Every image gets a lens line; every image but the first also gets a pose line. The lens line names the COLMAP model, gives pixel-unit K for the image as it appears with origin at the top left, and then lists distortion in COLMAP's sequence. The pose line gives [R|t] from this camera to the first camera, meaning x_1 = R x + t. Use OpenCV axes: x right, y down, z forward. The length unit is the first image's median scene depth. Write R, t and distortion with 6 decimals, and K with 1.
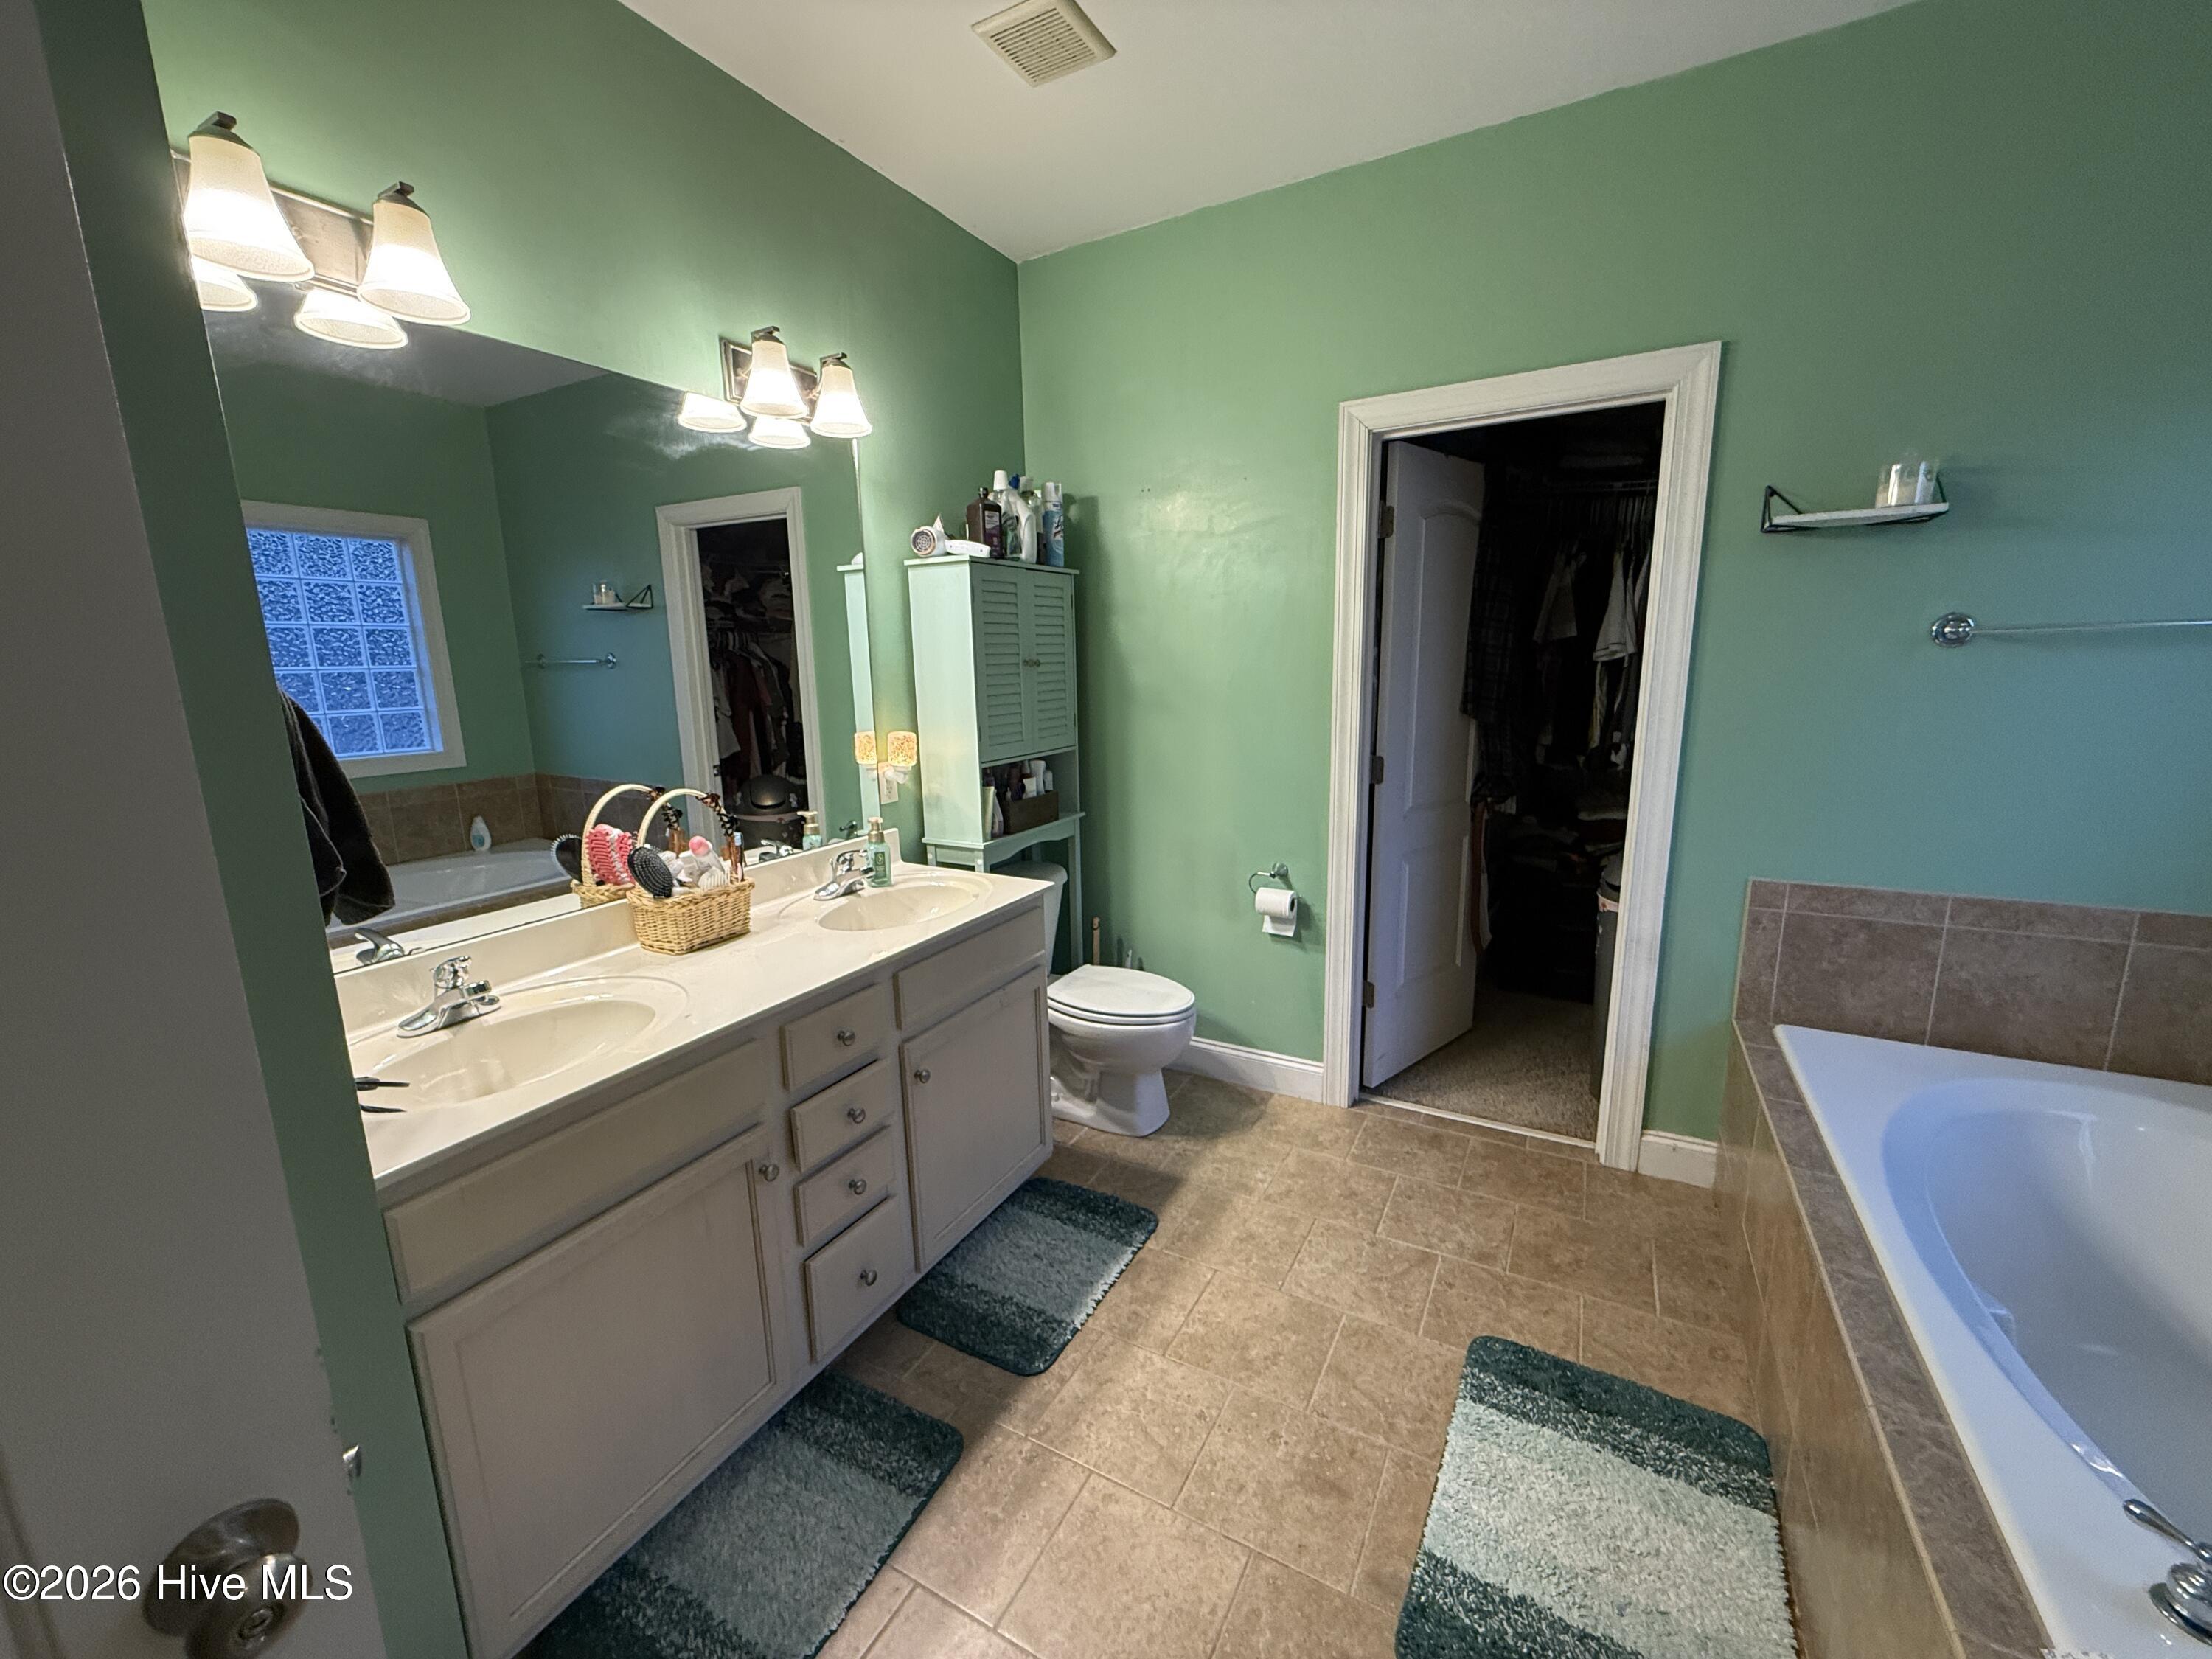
lens RADIAL K [[885.2, 0, 1094.6], [0, 885.2, 830.0], [0, 0, 1]] dist [-0.001239, 0.000570]
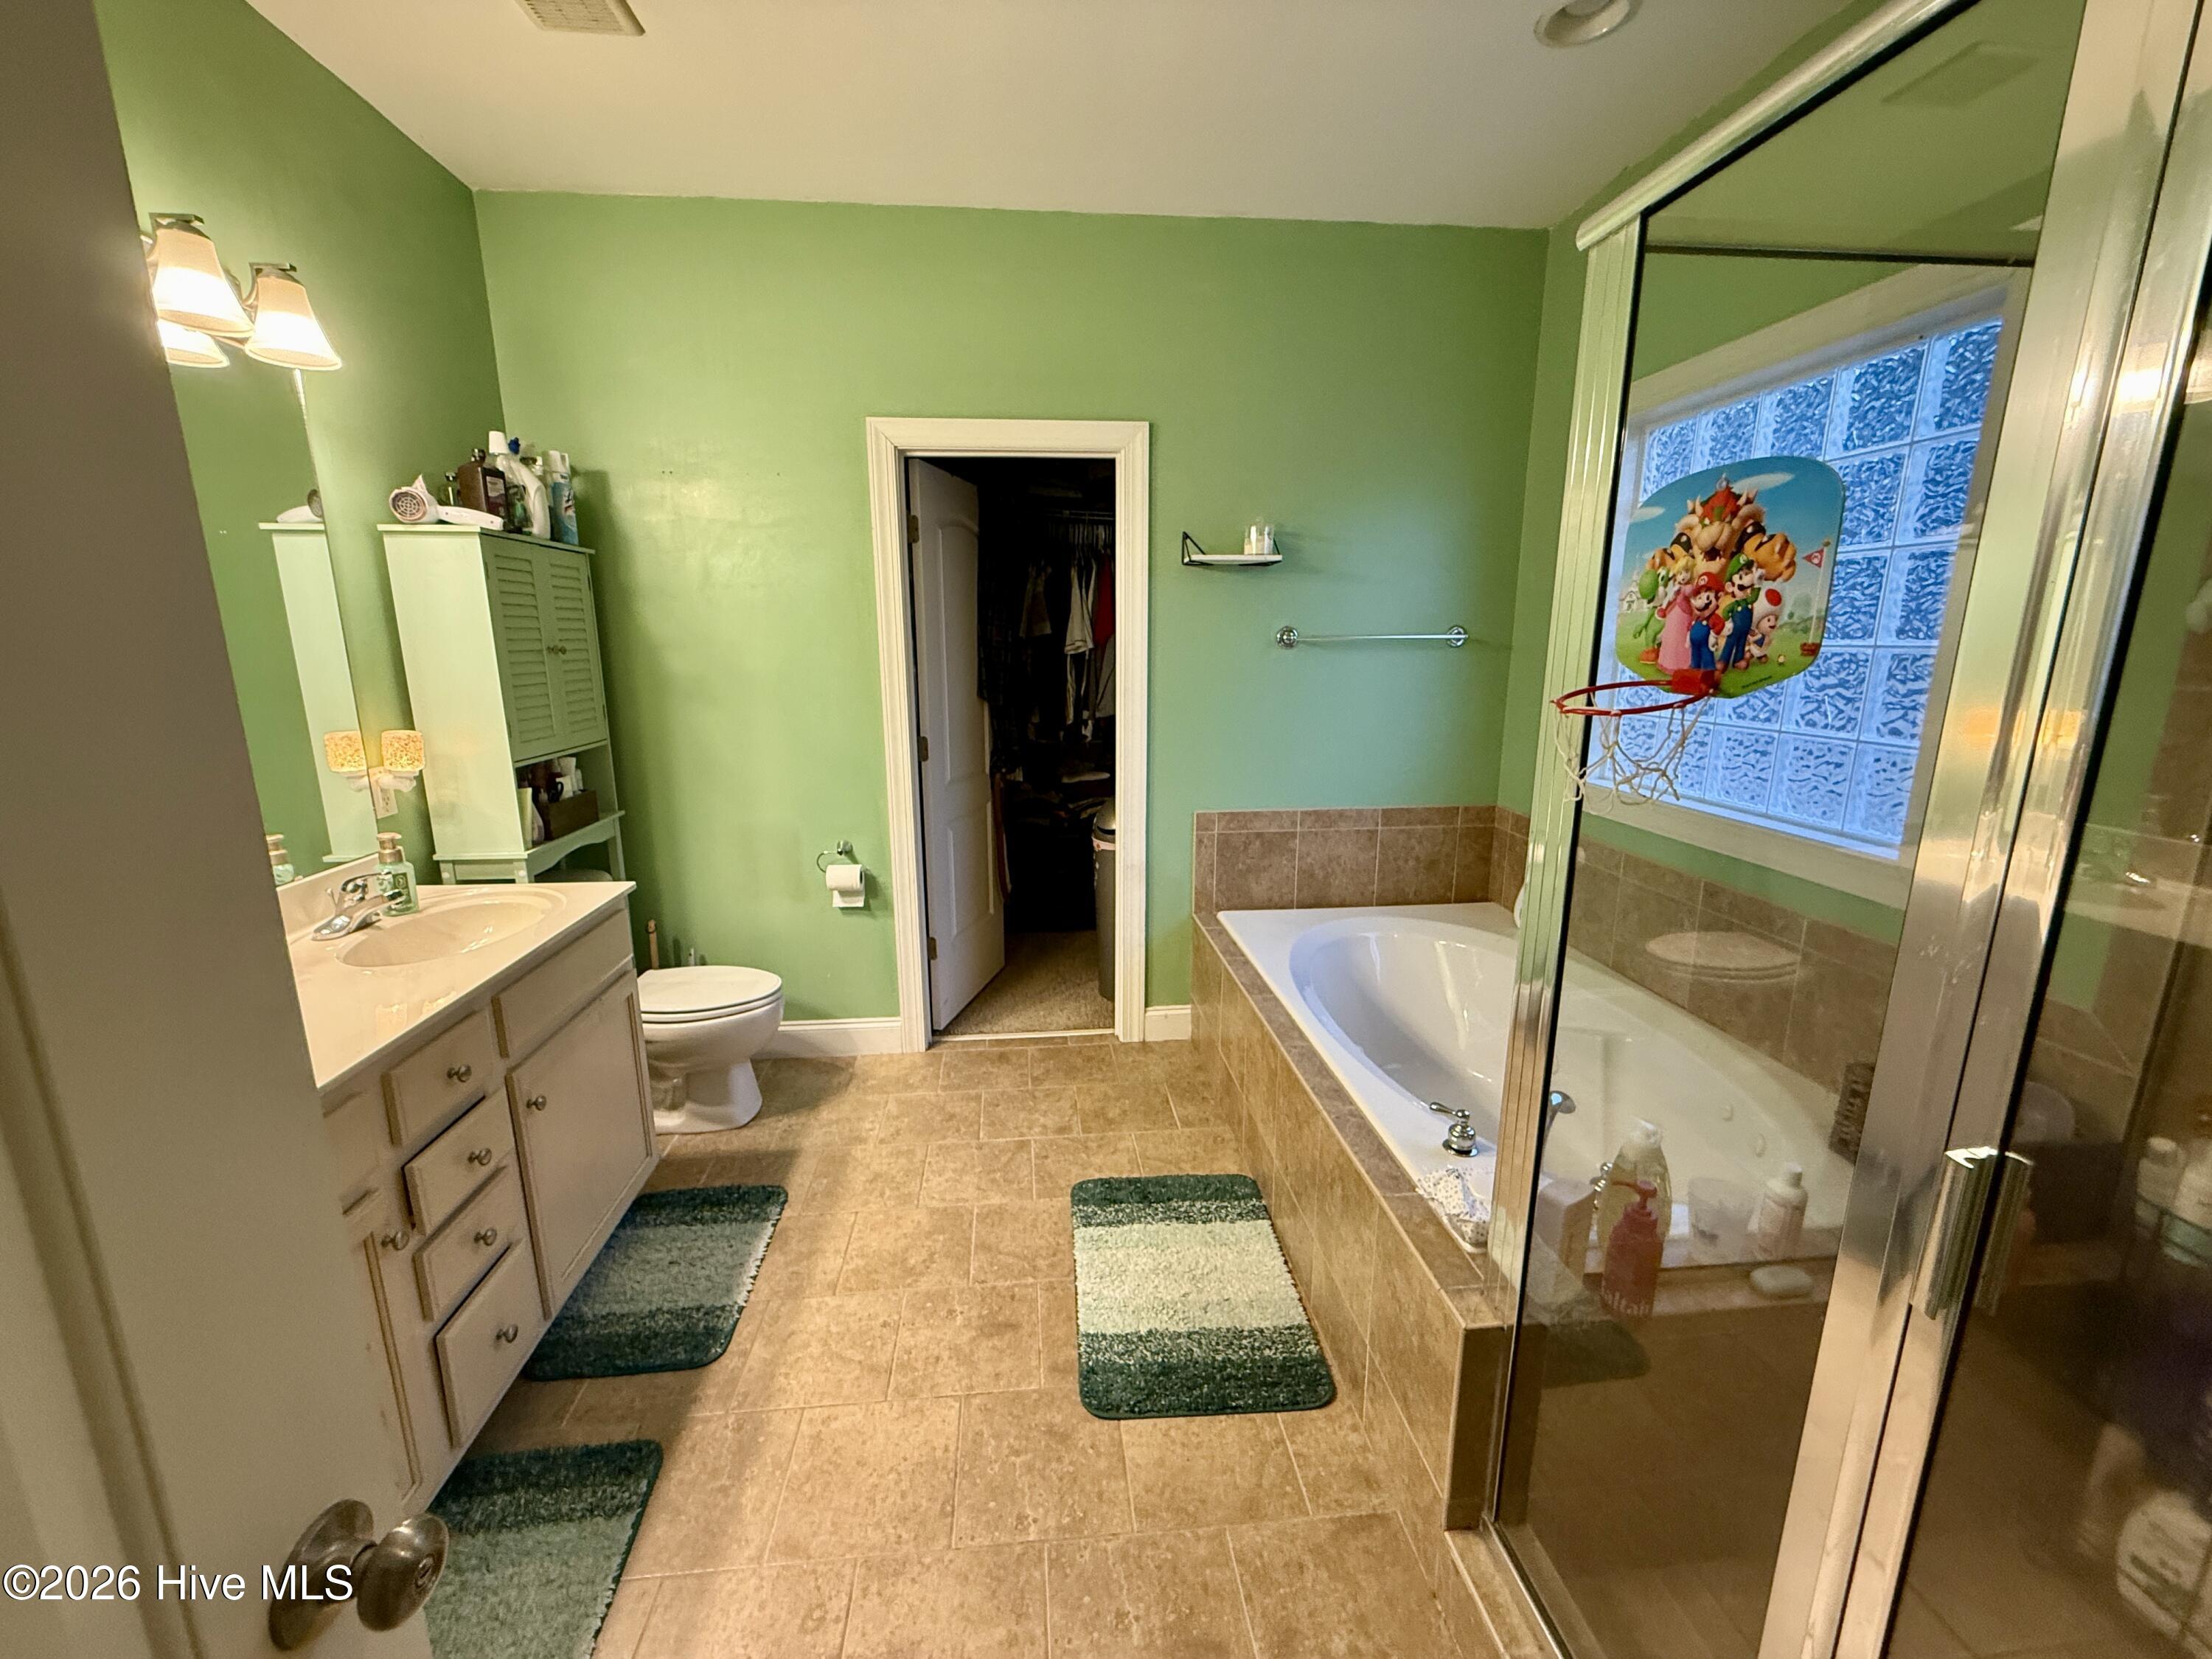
lens RADIAL K [[883.8, 0, 1100.0], [0, 883.8, 828.9], [0, 0, 1]] dist [-0.001251, -0.000048]
pose [[0.821887, -0.099567, 0.560881, -0.167693], [0.093100, 0.994846, 0.040180, 0.011502], [-0.561991, 0.019194, 0.826921, -0.071350]]
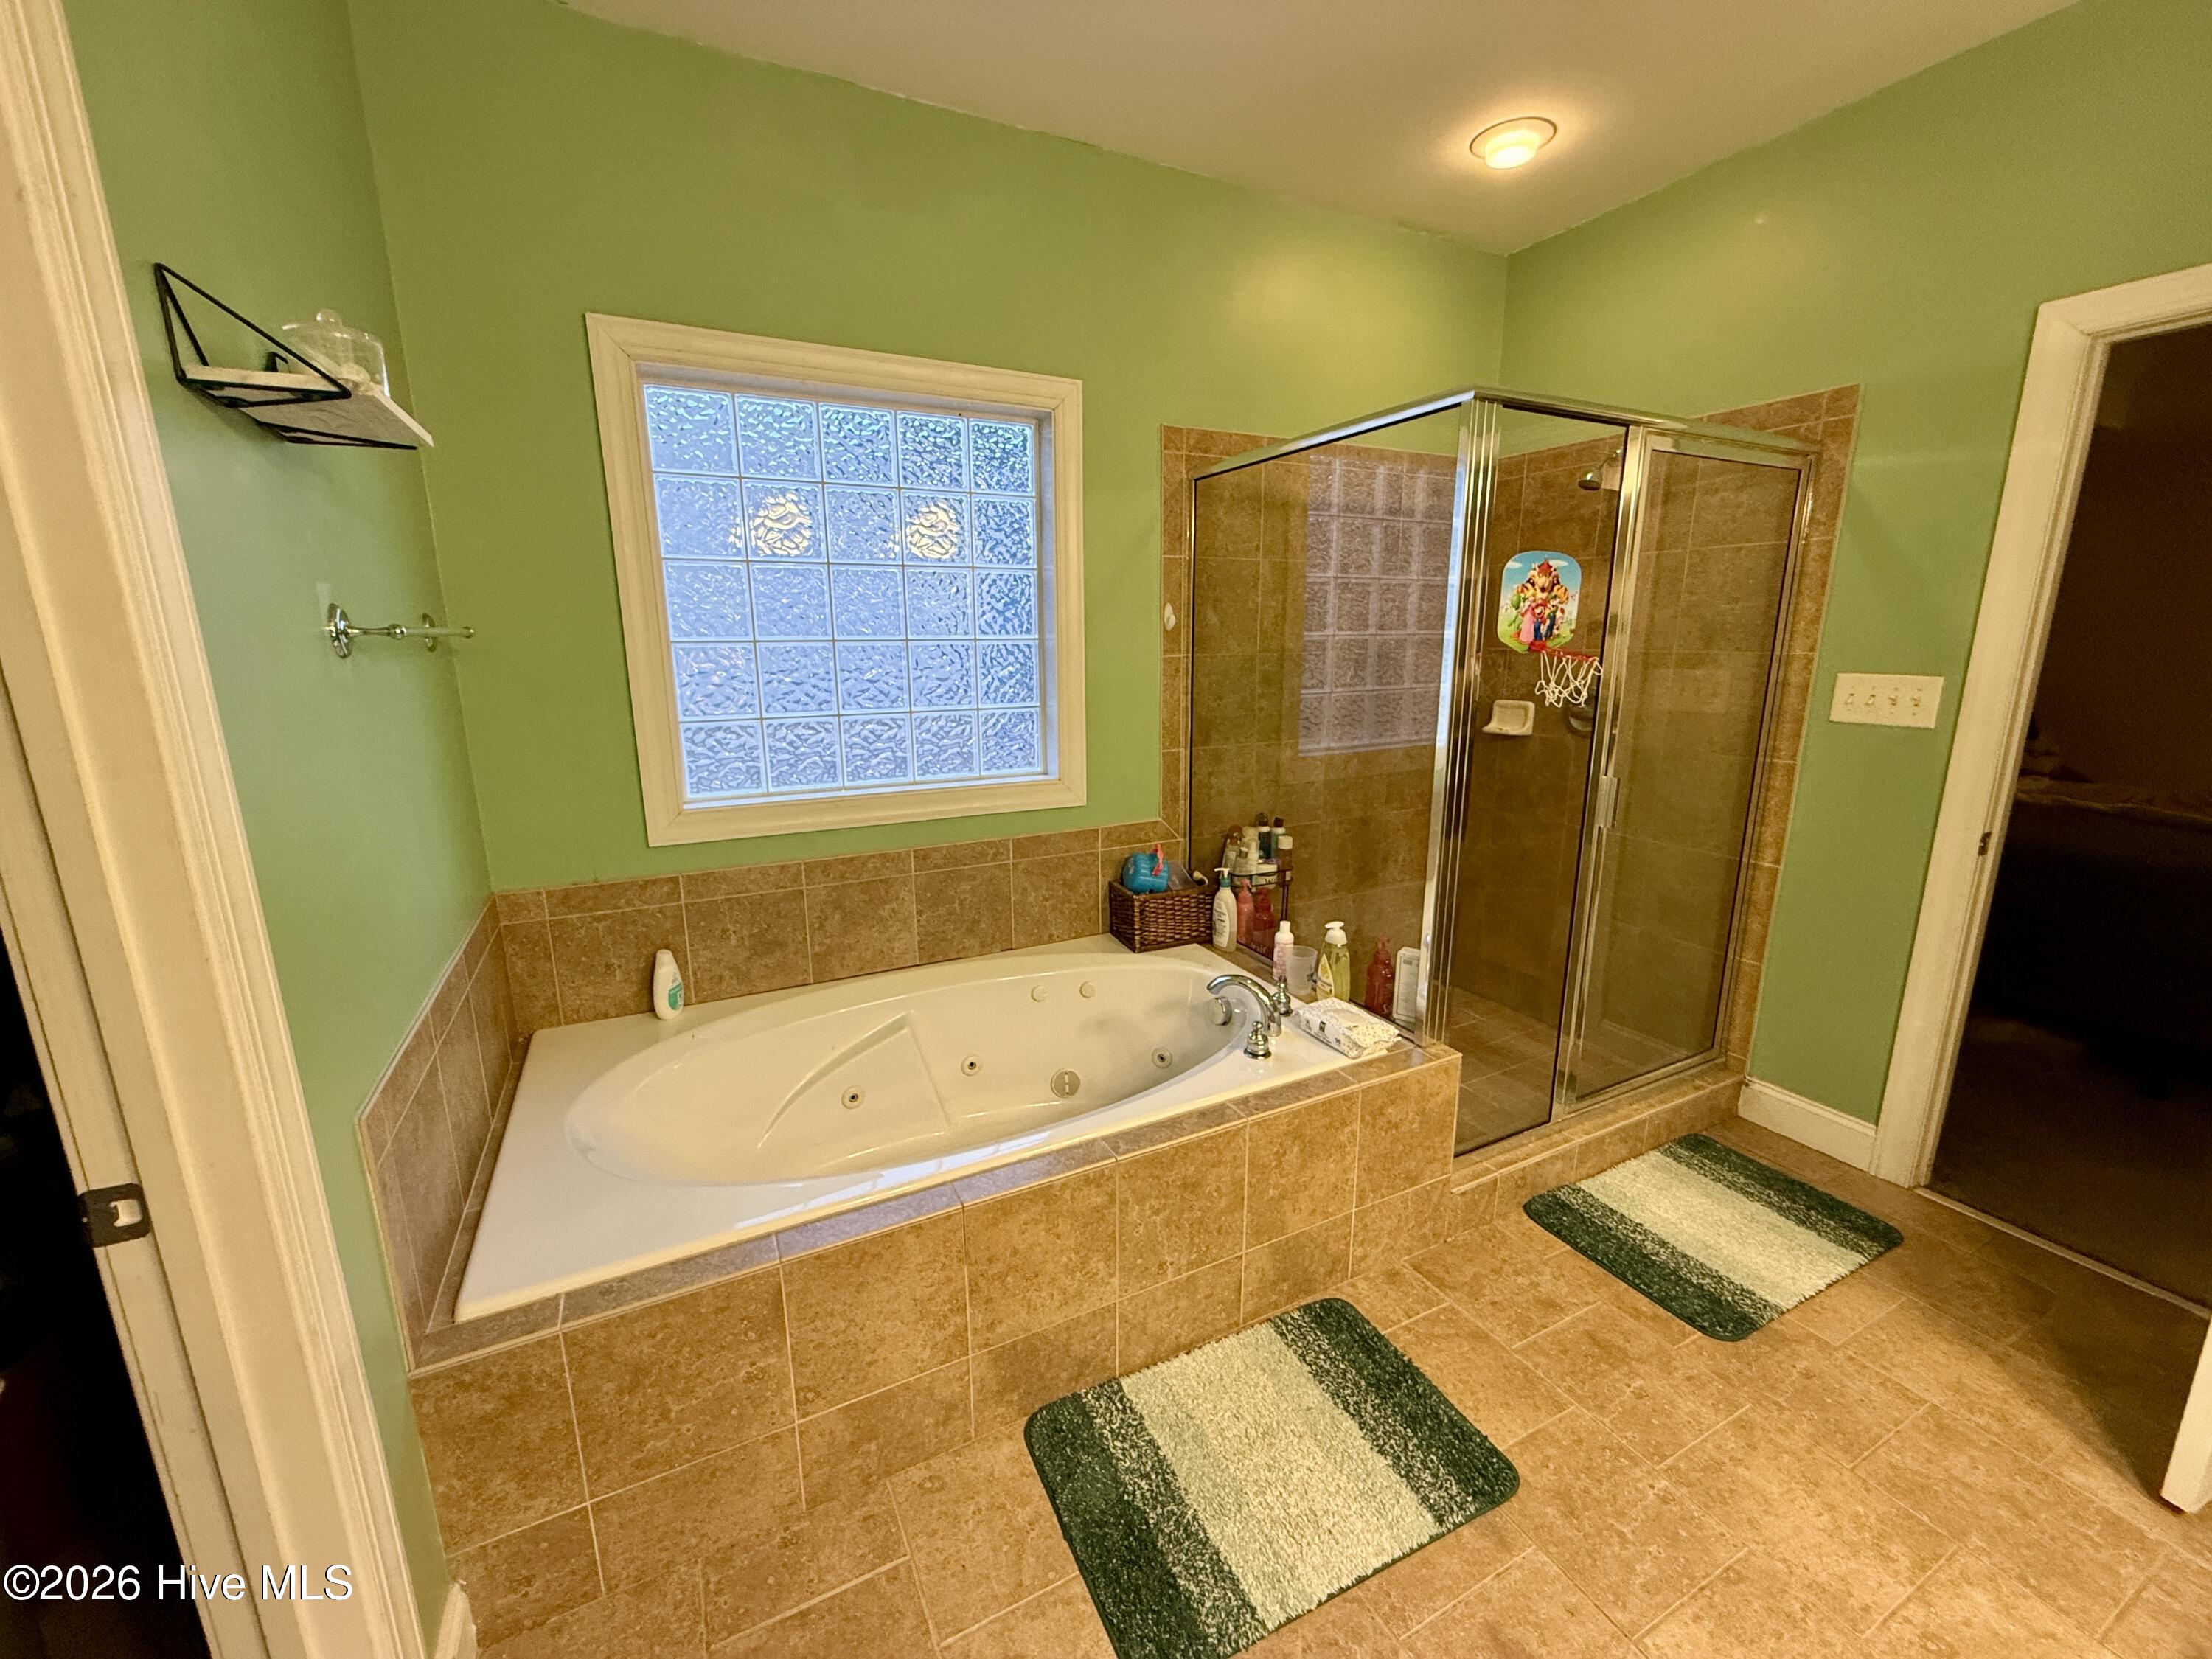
lens RADIAL K [[883.8, 0, 1100.0], [0, 883.8, 828.9], [0, 0, 1]] dist [-0.001251, -0.000048]
pose [[-0.828893, -0.092881, 0.551642, 0.134050], [0.131533, 0.926113, 0.353572, -0.211715], [-0.543723, 0.365632, -0.755432, 1.062073]]
